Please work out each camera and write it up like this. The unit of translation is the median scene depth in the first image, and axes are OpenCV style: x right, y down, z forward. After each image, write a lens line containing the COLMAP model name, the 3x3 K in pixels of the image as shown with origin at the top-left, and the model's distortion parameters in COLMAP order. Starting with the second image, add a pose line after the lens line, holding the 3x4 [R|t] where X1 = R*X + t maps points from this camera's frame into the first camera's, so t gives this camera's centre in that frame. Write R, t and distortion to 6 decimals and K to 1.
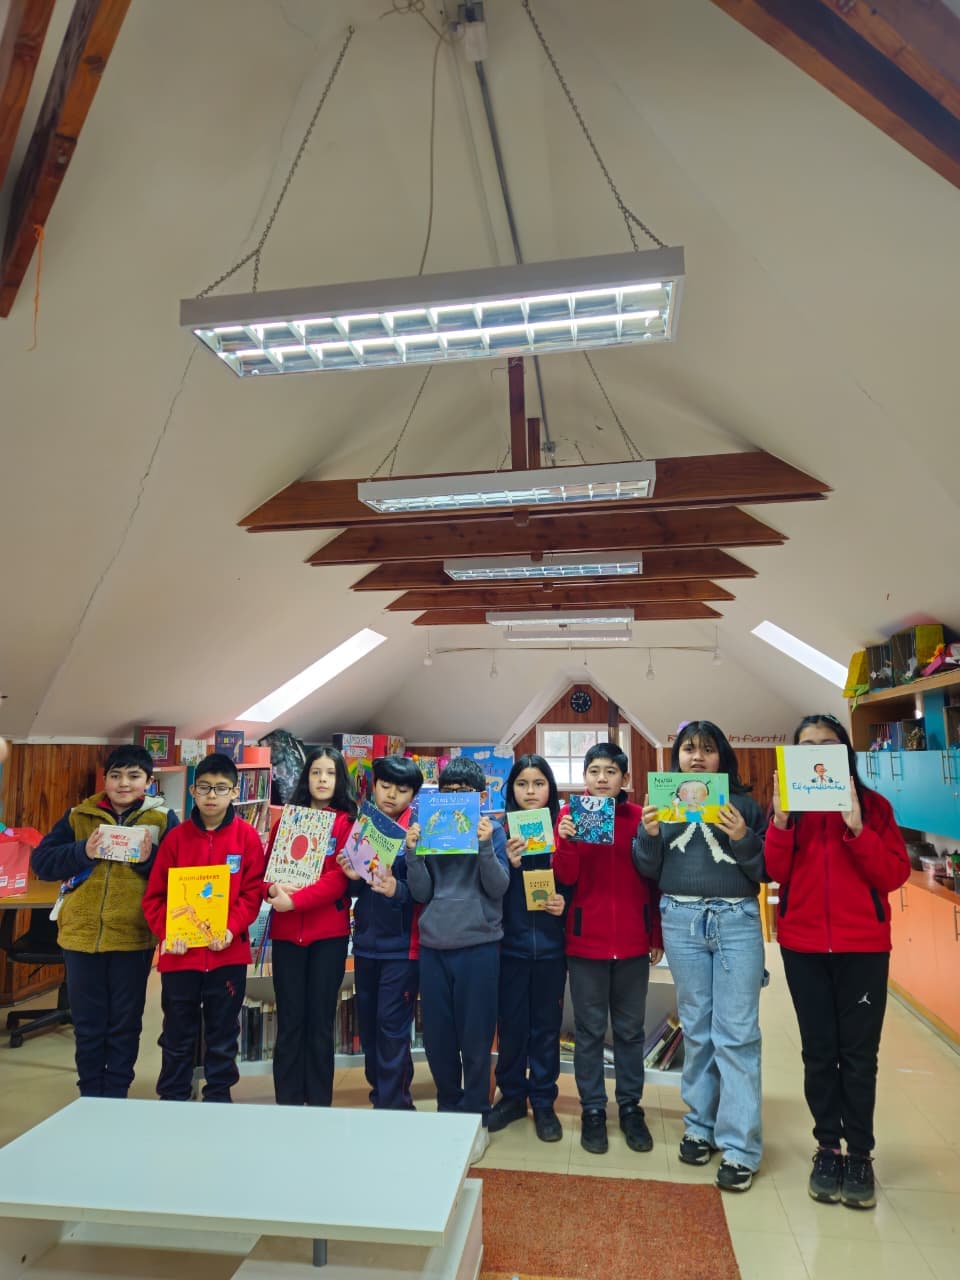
lens RADIAL K [[832.2, 0, 480.0], [0, 832.2, 640.0], [0, 0, 1]] dist [0.001282, 0.000069]
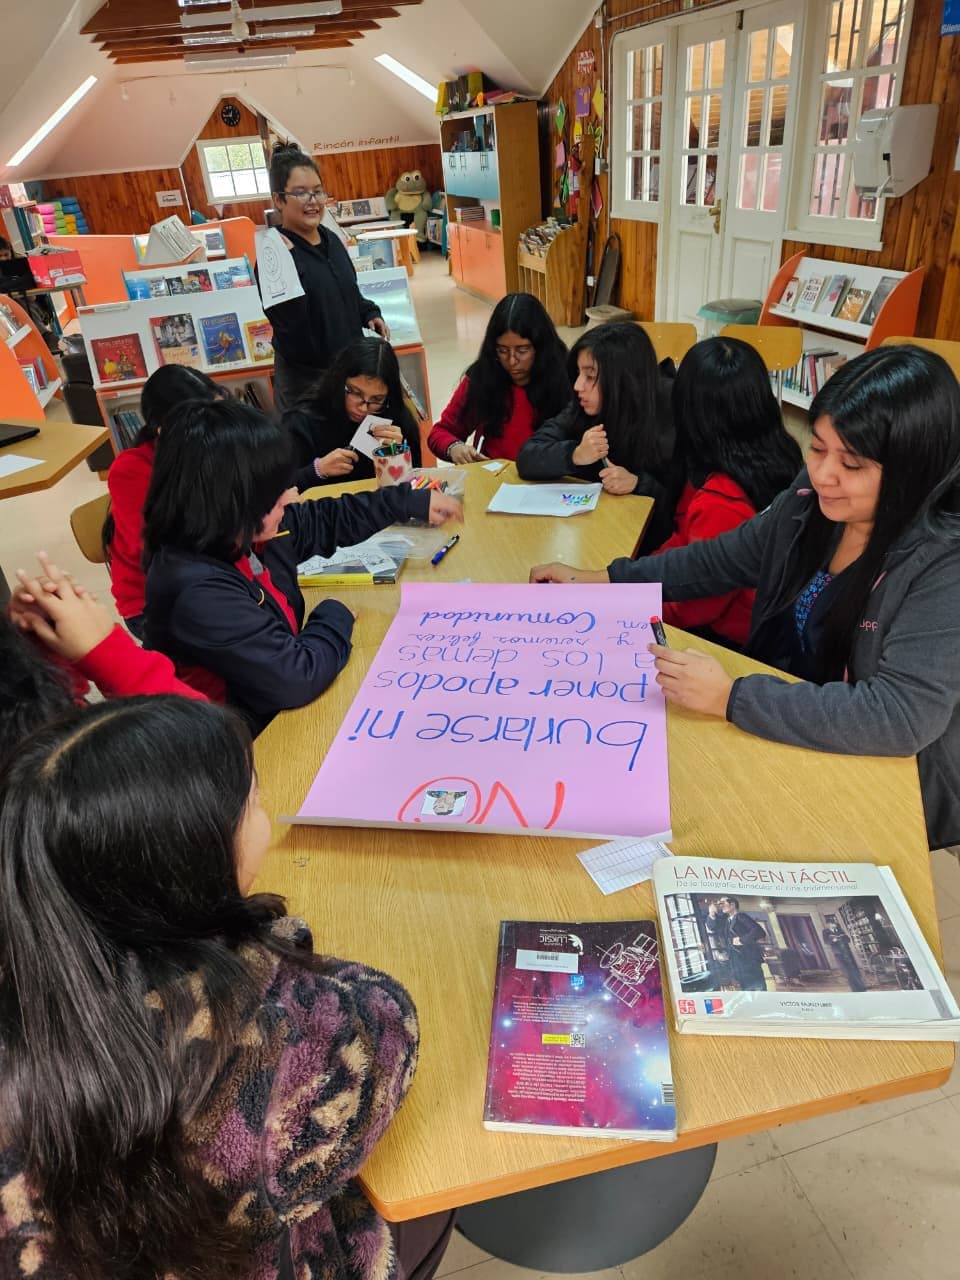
lens RADIAL K [[832.2, 0, 480.0], [0, 832.2, 640.0], [0, 0, 1]] dist [0.001282, 0.000069]
pose [[0.900038, -0.284884, 0.329806, -0.167756], [0.019915, 0.782859, 0.621880, -0.072936], [-0.435356, -0.553148, 0.710276, -0.406395]]
